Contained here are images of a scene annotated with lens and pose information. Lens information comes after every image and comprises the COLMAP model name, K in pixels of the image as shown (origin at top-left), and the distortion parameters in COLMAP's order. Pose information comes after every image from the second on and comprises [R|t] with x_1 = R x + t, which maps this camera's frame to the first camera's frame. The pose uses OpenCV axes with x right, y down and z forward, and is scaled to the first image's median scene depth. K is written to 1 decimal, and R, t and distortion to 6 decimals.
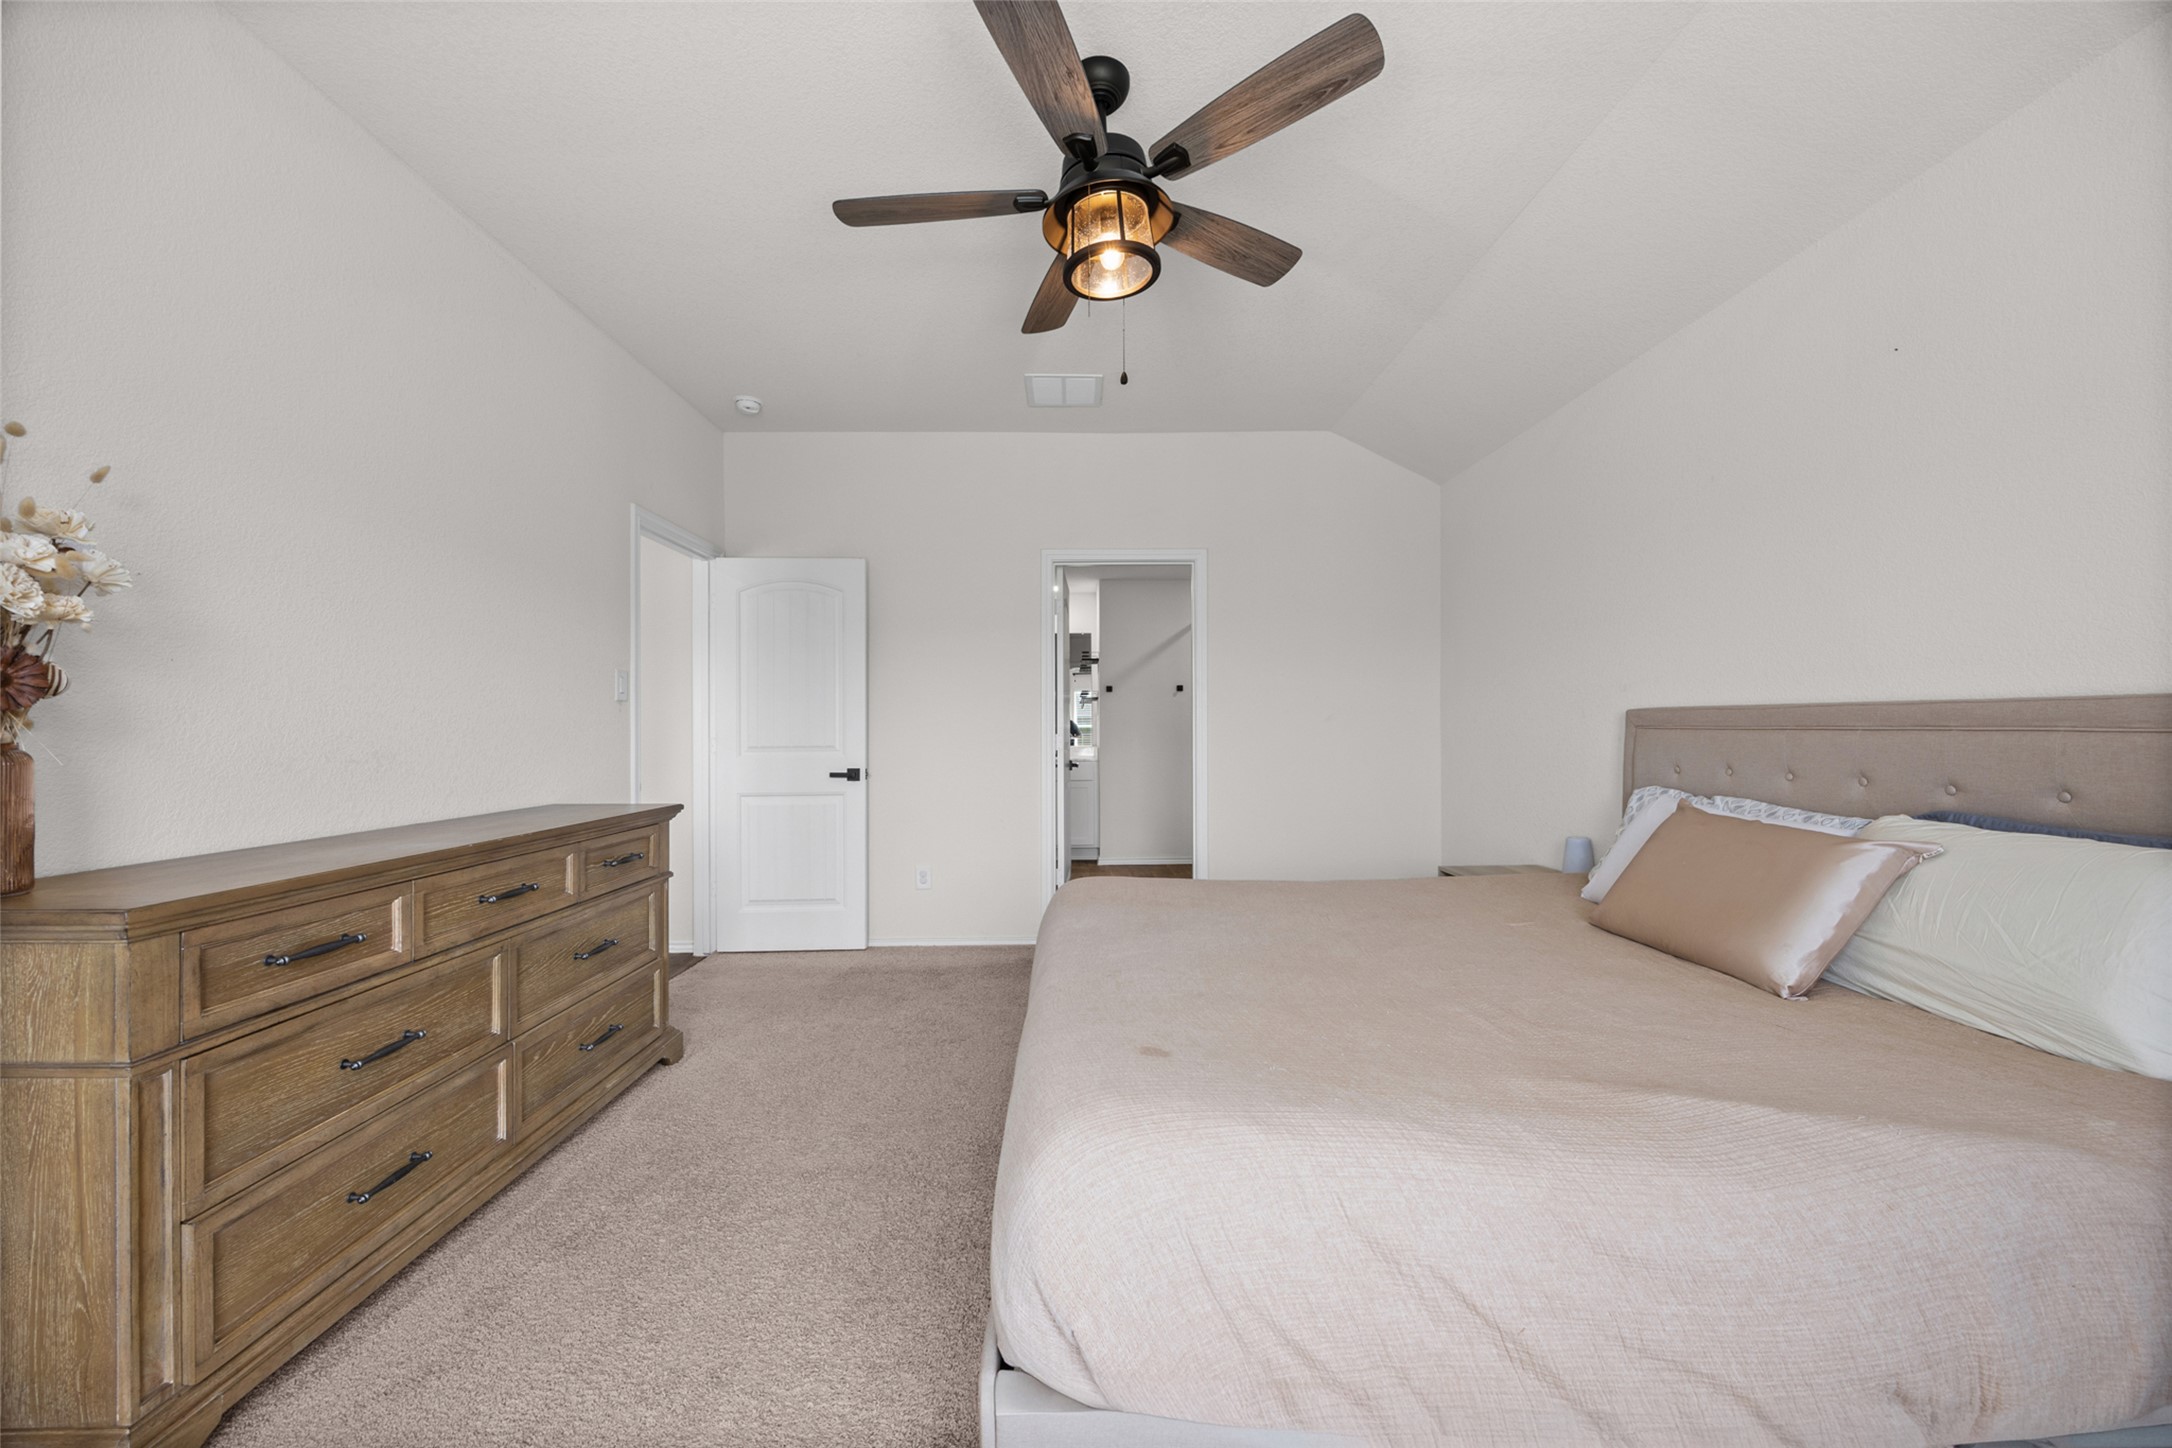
lens RADIAL K [[837.9, 0, 1083.0], [0, 837.9, 727.2], [0, 0, 1]] dist [-0.000418, 0.000042]
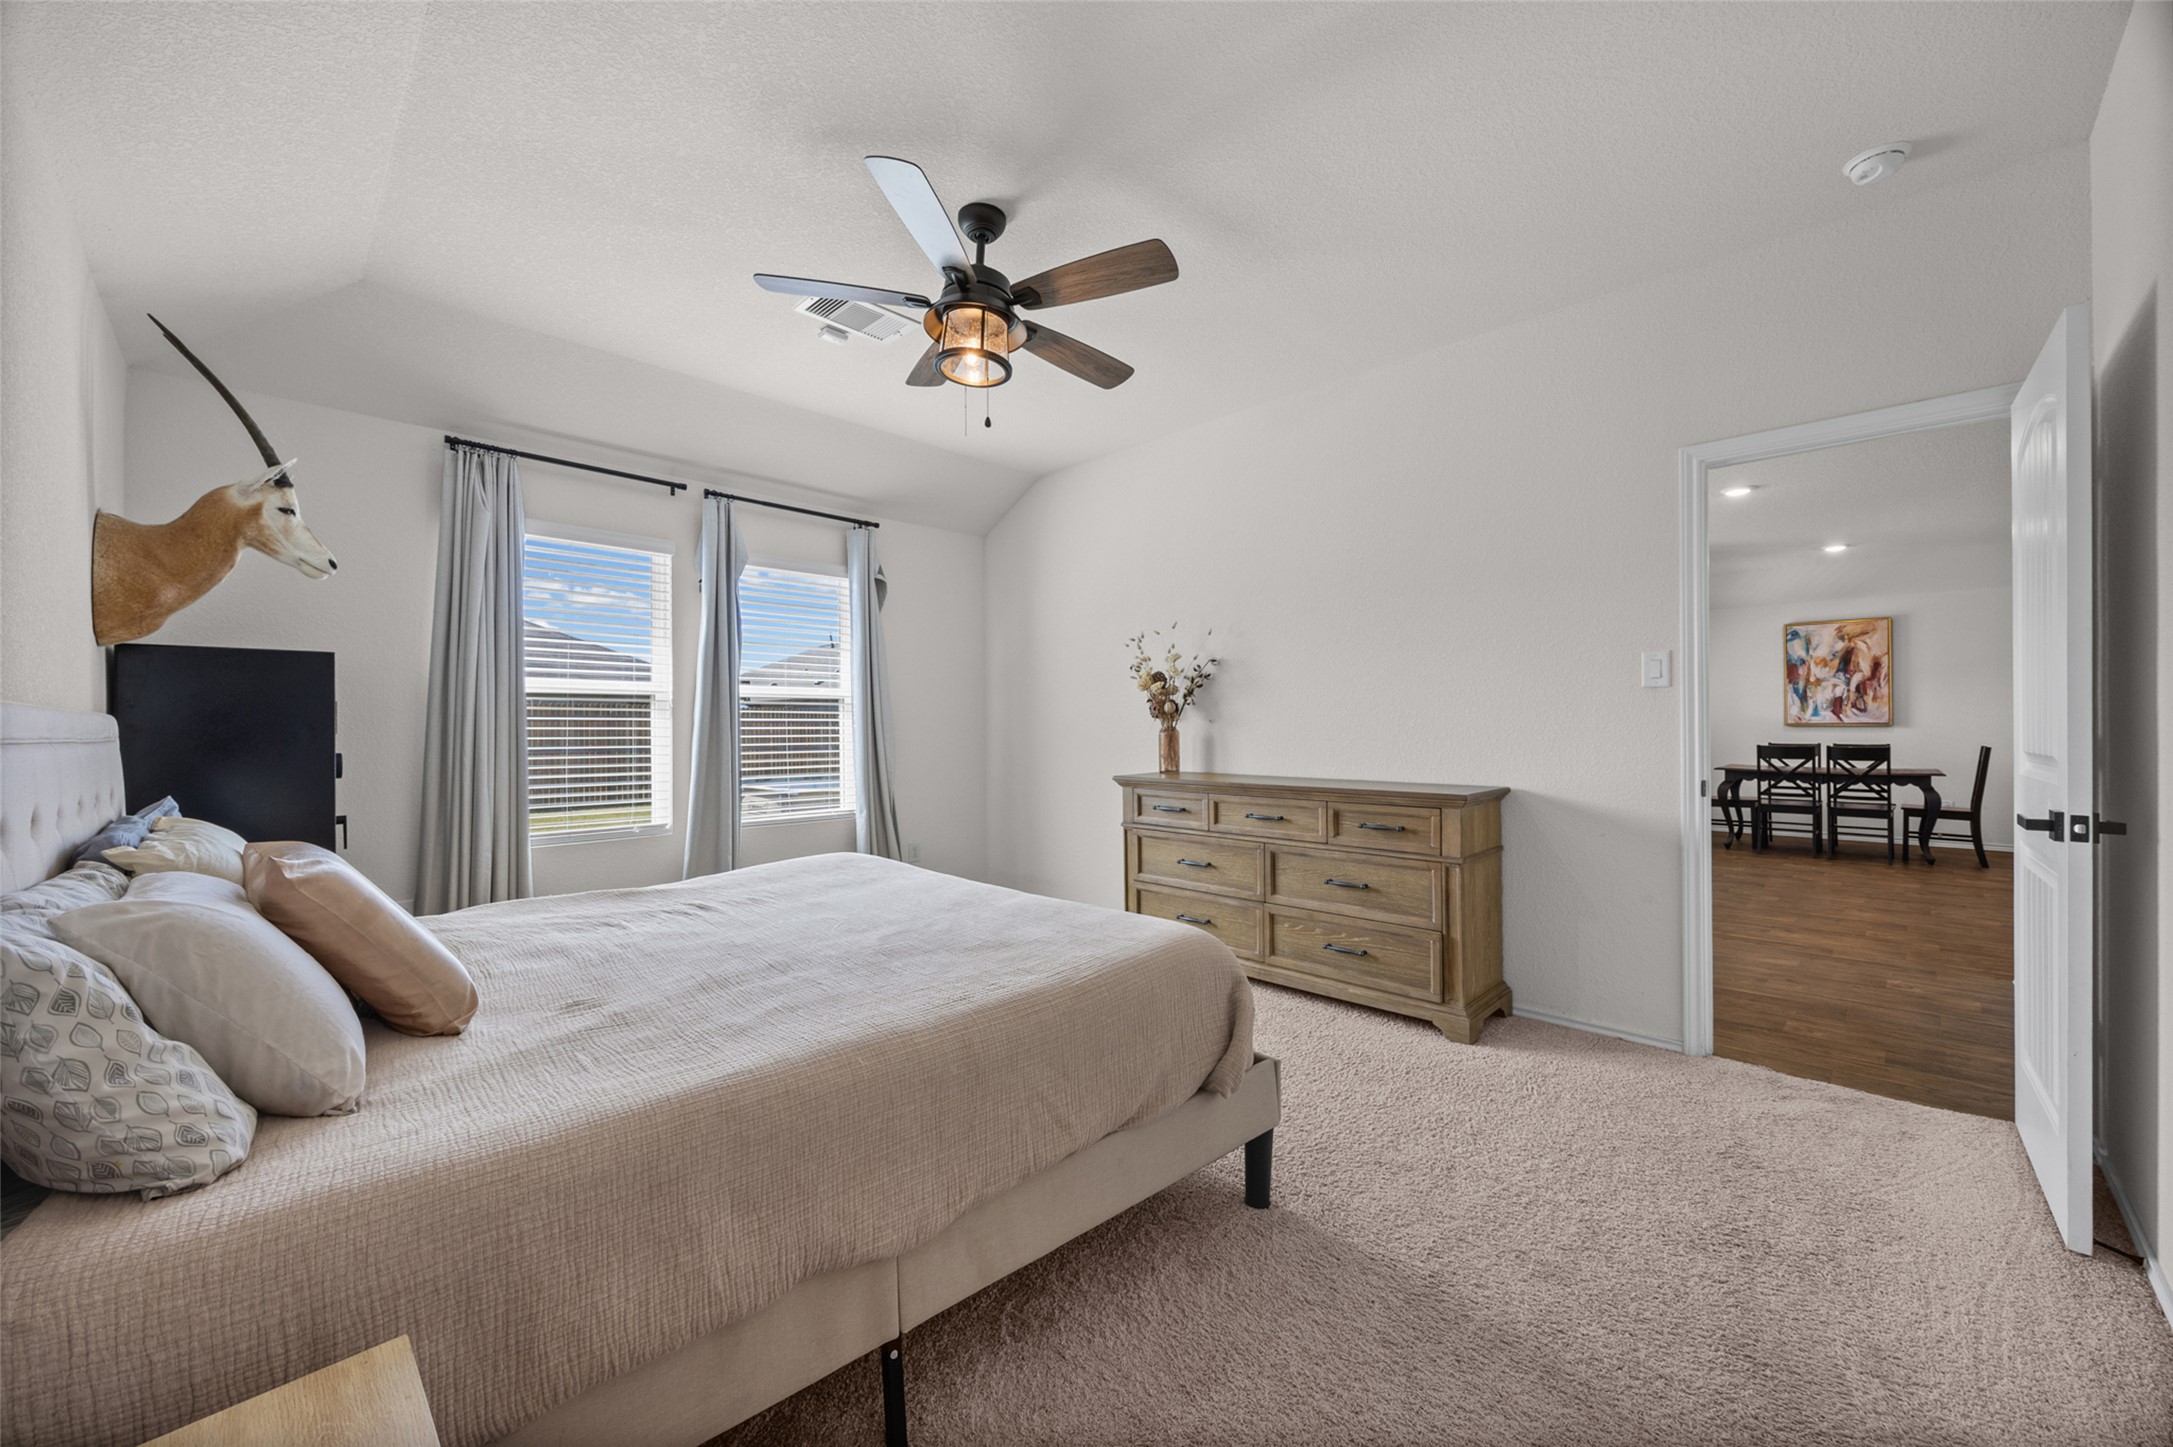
lens RADIAL K [[838.3, 0, 1087.7], [0, 838.3, 720.9], [0, 0, 1]] dist [-0.000418, 0.000042]
pose [[-0.704992, 0.005706, -0.709192, 0.989430], [0.008222, 0.999966, -0.000128, -0.005804], [0.709168, -0.005921, -0.705015, 2.403338]]
